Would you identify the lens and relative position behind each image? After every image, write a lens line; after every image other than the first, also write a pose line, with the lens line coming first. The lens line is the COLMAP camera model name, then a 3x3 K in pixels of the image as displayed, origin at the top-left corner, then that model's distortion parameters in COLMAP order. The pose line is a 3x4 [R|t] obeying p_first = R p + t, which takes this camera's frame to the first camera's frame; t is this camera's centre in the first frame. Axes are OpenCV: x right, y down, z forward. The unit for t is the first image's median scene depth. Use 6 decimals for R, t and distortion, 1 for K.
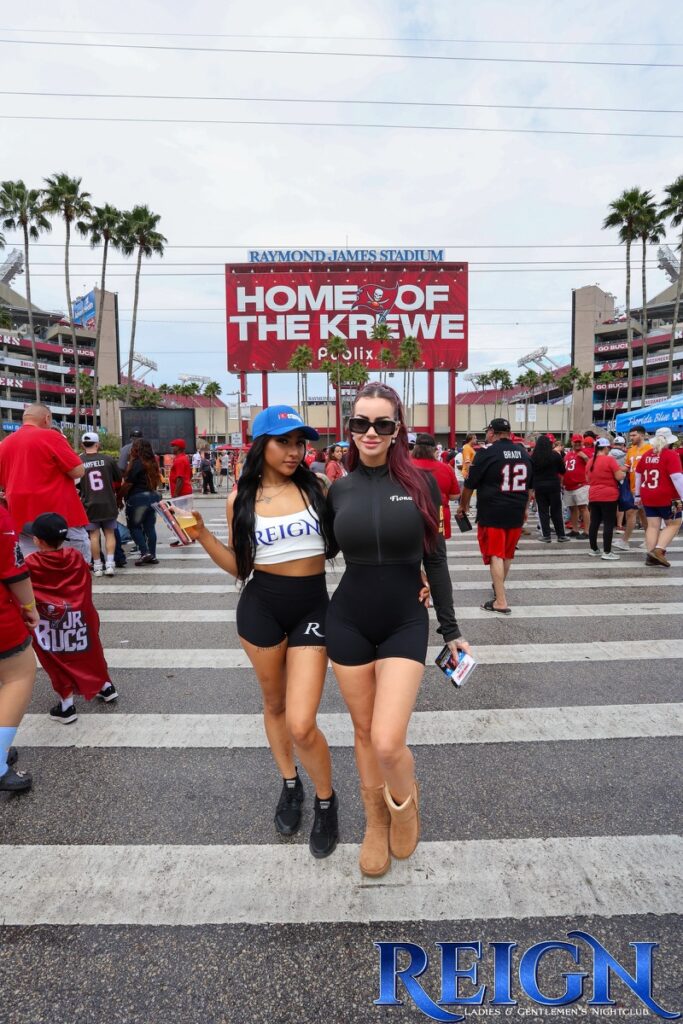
lens RADIAL K [[519.5, 0, 350.4], [0, 519.5, 499.2], [0, 0, 1]] dist [-0.035259, 0.024128]
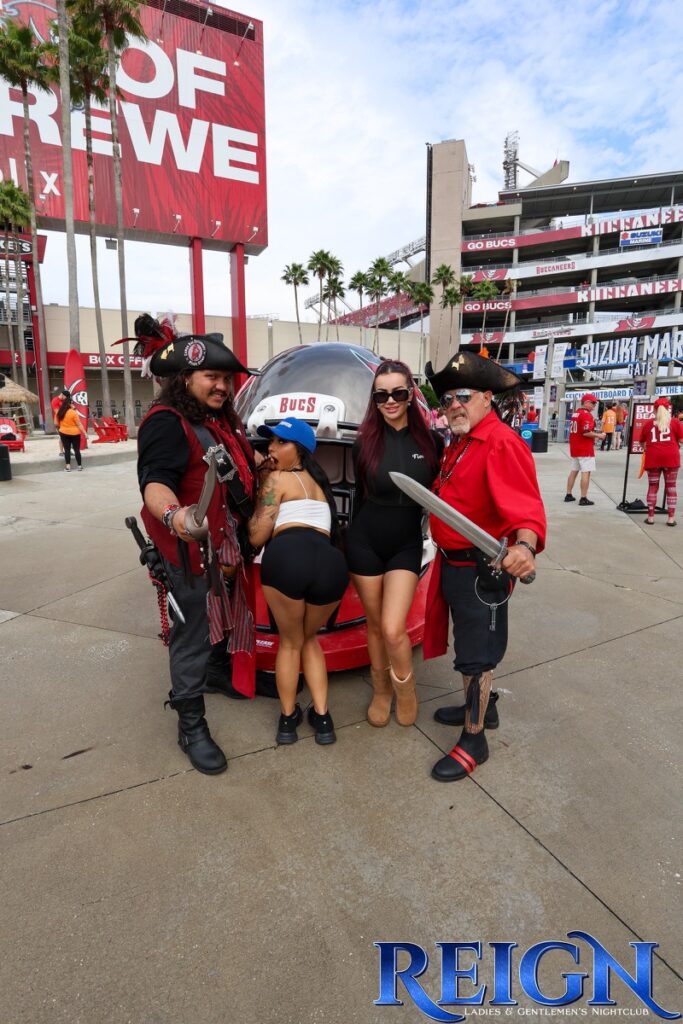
lens RADIAL K [[519.5, 0, 350.4], [0, 519.5, 499.2], [0, 0, 1]] dist [-0.035259, 0.024128]
pose [[0.914797, -0.054296, 0.400248, 0.081516], [0.019578, 0.995720, 0.090328, -0.042984], [-0.403439, -0.074795, 0.911944, 0.475067]]
